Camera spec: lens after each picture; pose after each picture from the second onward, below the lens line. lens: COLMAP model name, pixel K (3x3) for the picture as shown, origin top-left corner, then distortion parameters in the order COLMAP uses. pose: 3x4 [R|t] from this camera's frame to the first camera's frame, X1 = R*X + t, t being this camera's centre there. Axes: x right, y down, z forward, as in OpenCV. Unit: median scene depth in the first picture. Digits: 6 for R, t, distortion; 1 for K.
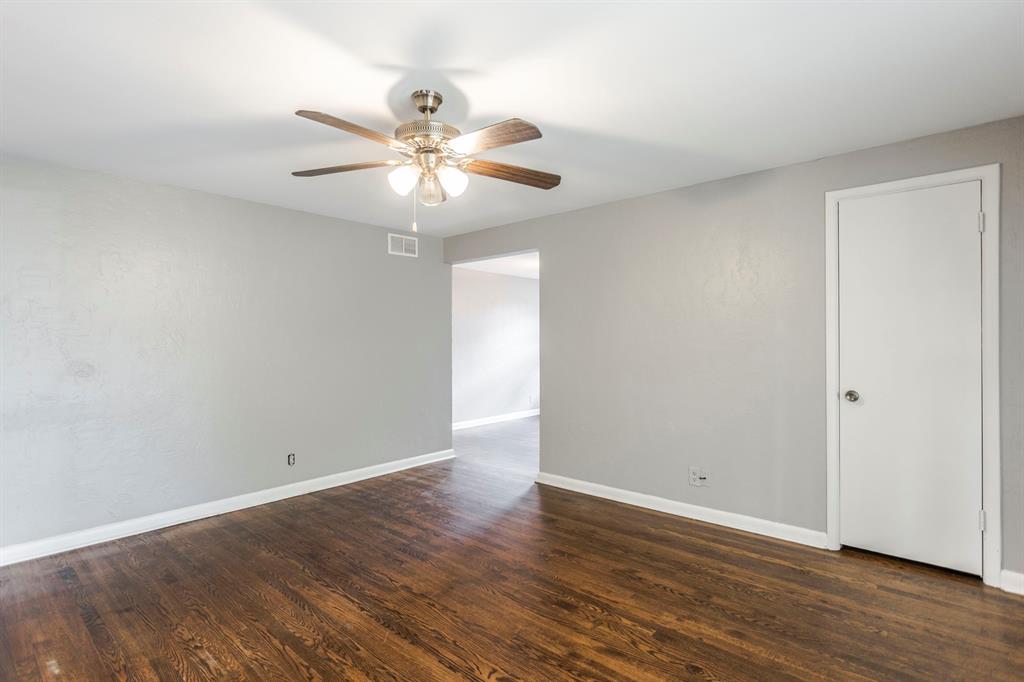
lens RADIAL K [[499.5, 0, 515.1], [0, 499.5, 341.2], [0, 0, 1]] dist [-0.009908, 0.002786]
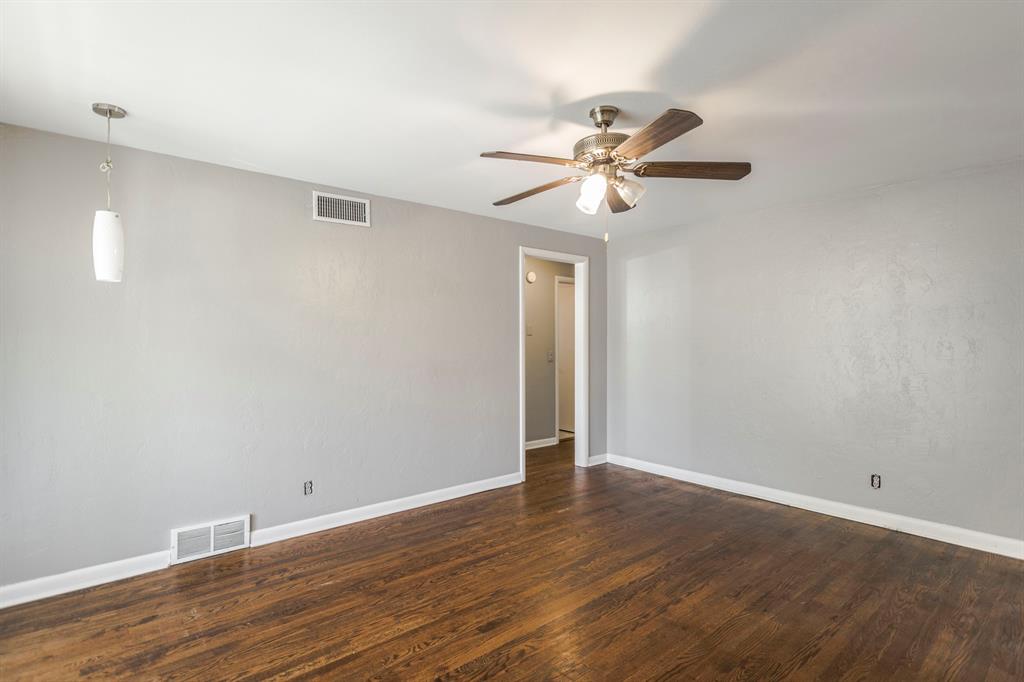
lens RADIAL K [[499.5, 0, 512.4], [0, 499.5, 341.4], [0, 0, 1]] dist [-0.009908, 0.002786]
pose [[-0.165323, 0.002741, -0.986236, 0.763735], [0.004655, 0.999987, 0.001999, -0.007033], [0.986229, -0.004261, -0.165333, 0.838917]]
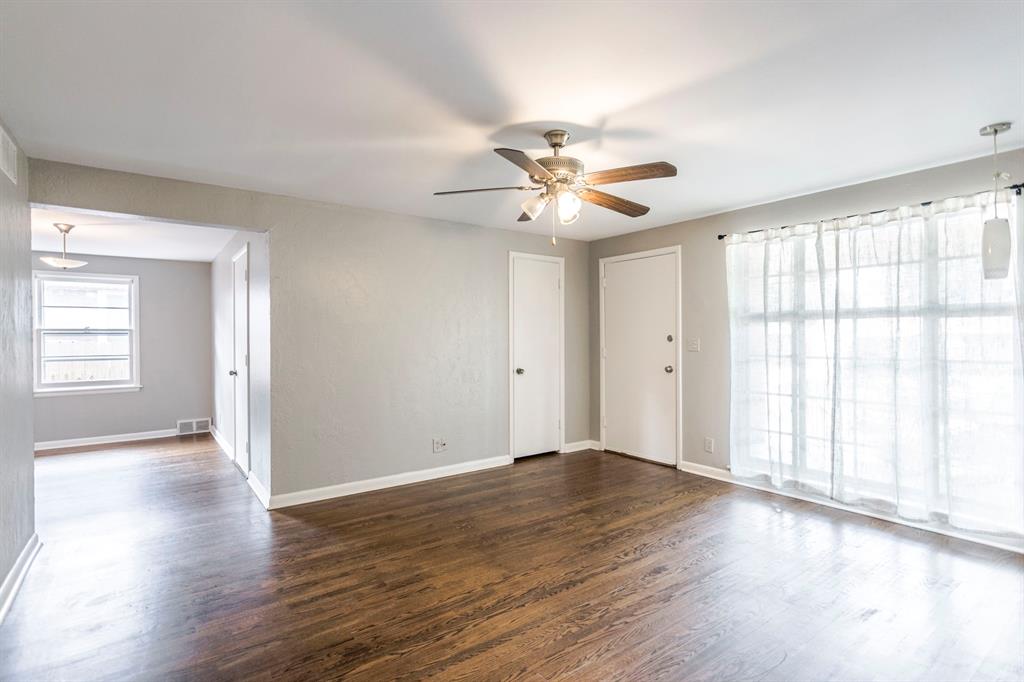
lens RADIAL K [[499.5, 0, 517.0], [0, 499.5, 340.4], [0, 0, 1]] dist [-0.009908, 0.002786]
pose [[0.207254, -0.000556, 0.978287, -1.171388], [0.006344, 0.999980, -0.000775, 0.004193], [-0.978267, 0.006367, 0.207253, 0.724874]]
